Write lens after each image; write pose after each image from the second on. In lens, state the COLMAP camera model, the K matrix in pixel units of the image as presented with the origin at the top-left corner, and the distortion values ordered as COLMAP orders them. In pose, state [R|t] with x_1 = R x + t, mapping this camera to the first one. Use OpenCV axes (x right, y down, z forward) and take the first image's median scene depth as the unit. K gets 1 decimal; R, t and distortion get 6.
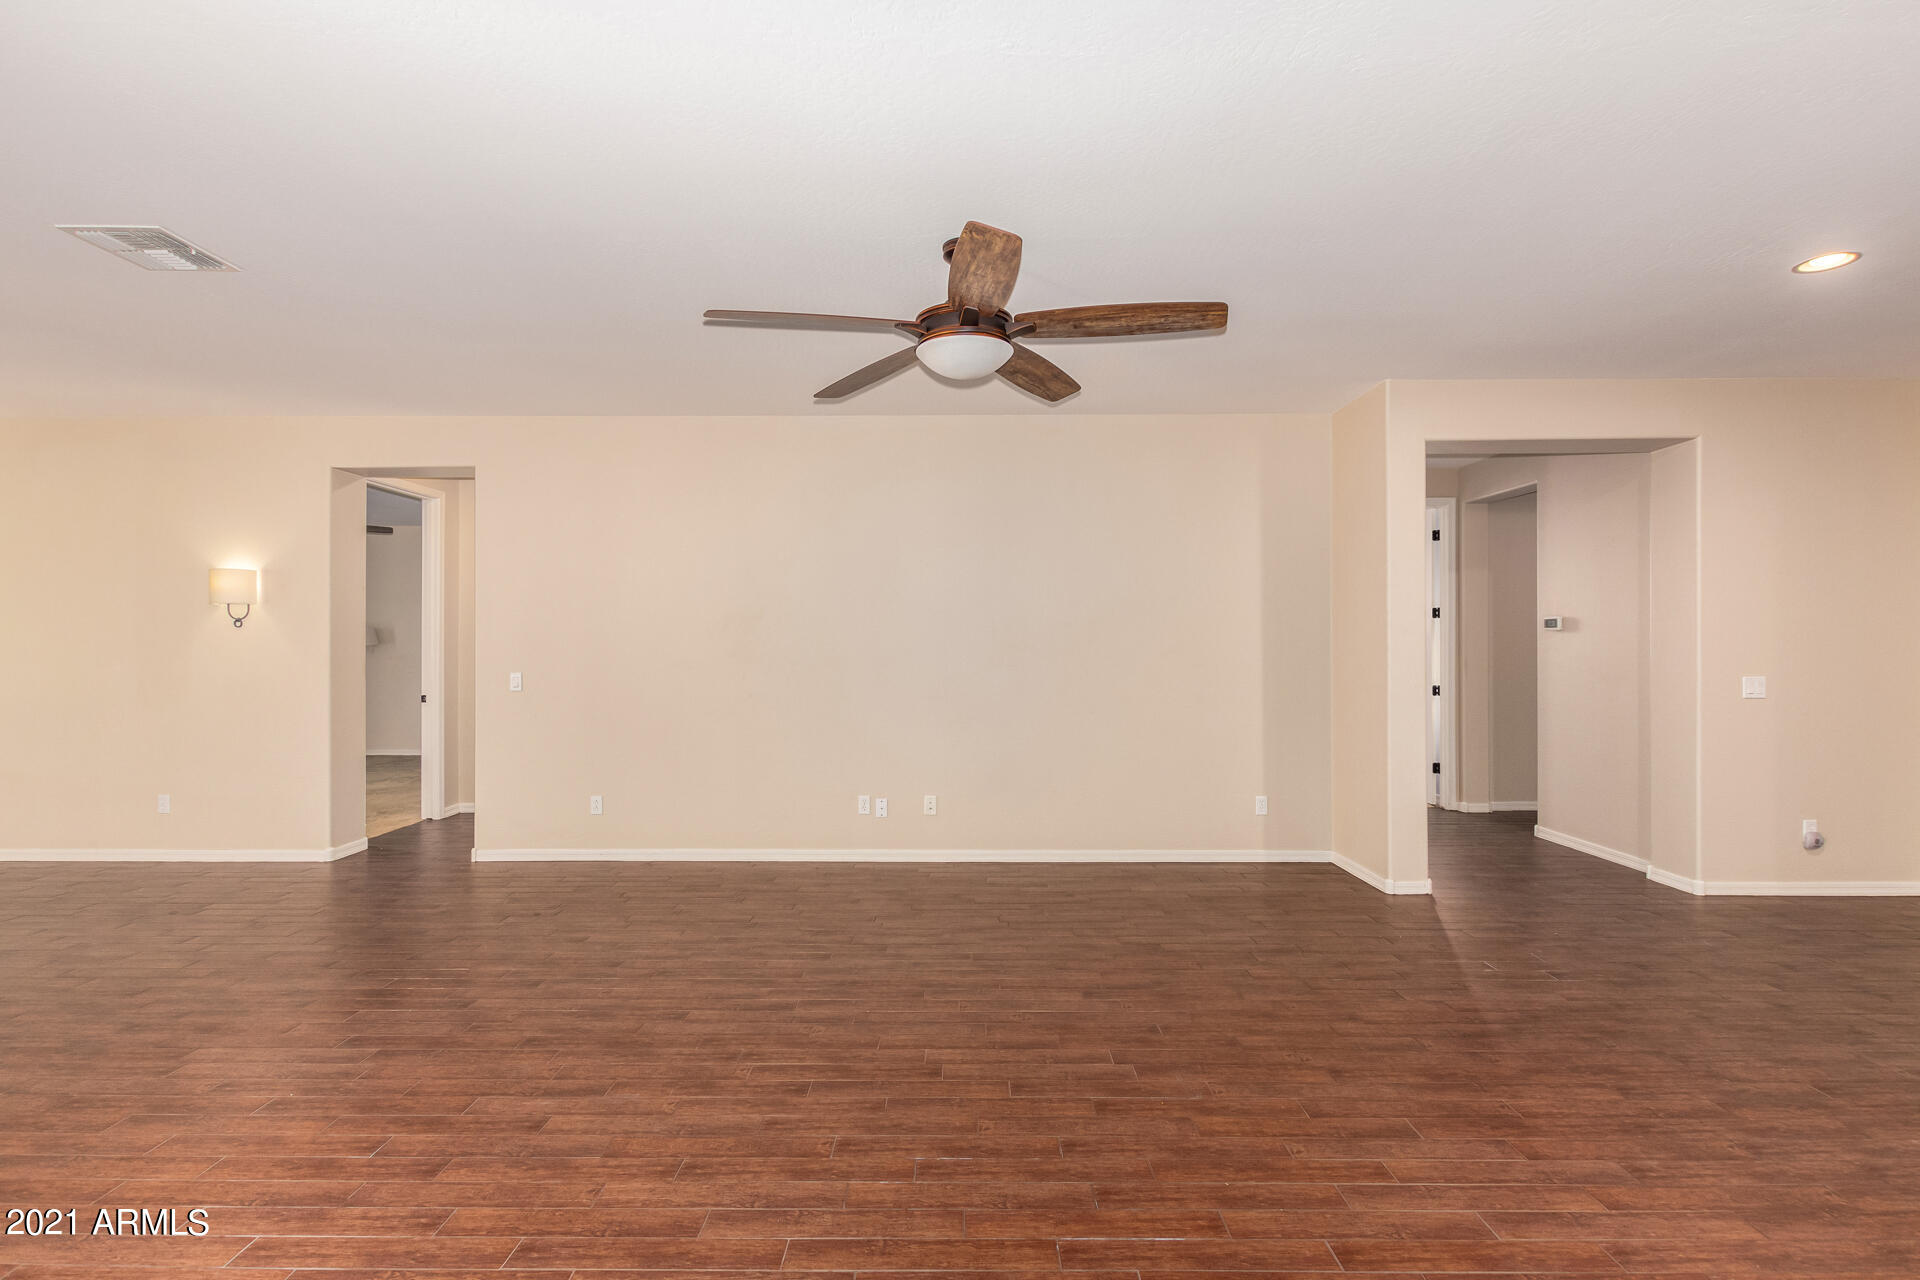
lens RADIAL K [[901.5, 0, 960.8], [0, 901.5, 652.5], [0, 0, 1]] dist [0.000954, 0.000066]
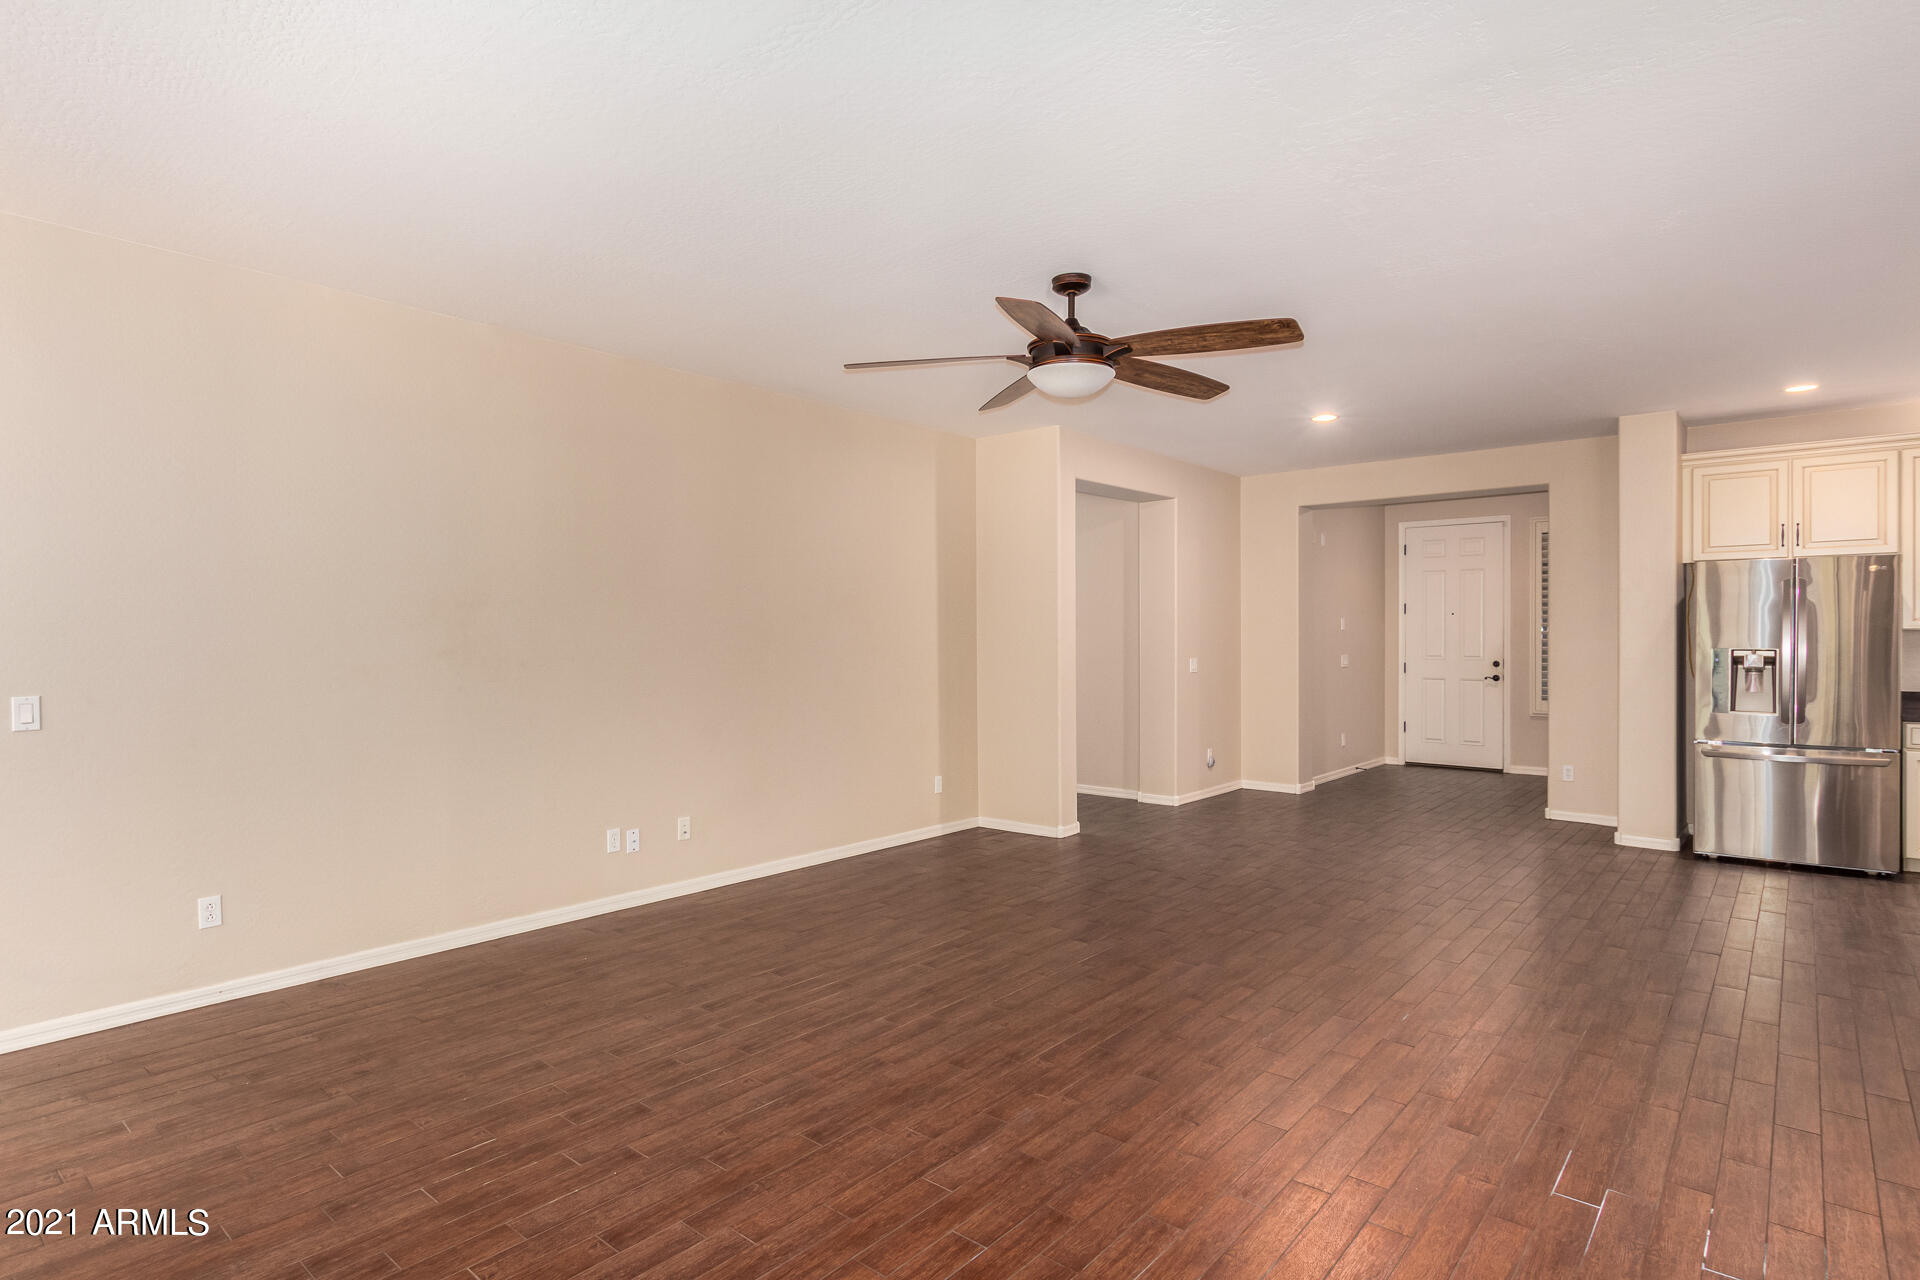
lens RADIAL K [[1045.3, 0, 951.7], [0, 1045.3, 647.8], [0, 0, 1]] dist [-0.004260, -0.001712]
pose [[0.621950, -0.009779, 0.782996, -0.975938], [0.011506, 0.999928, 0.003349, -0.003043], [-0.782972, 0.006926, 0.622018, 0.283445]]
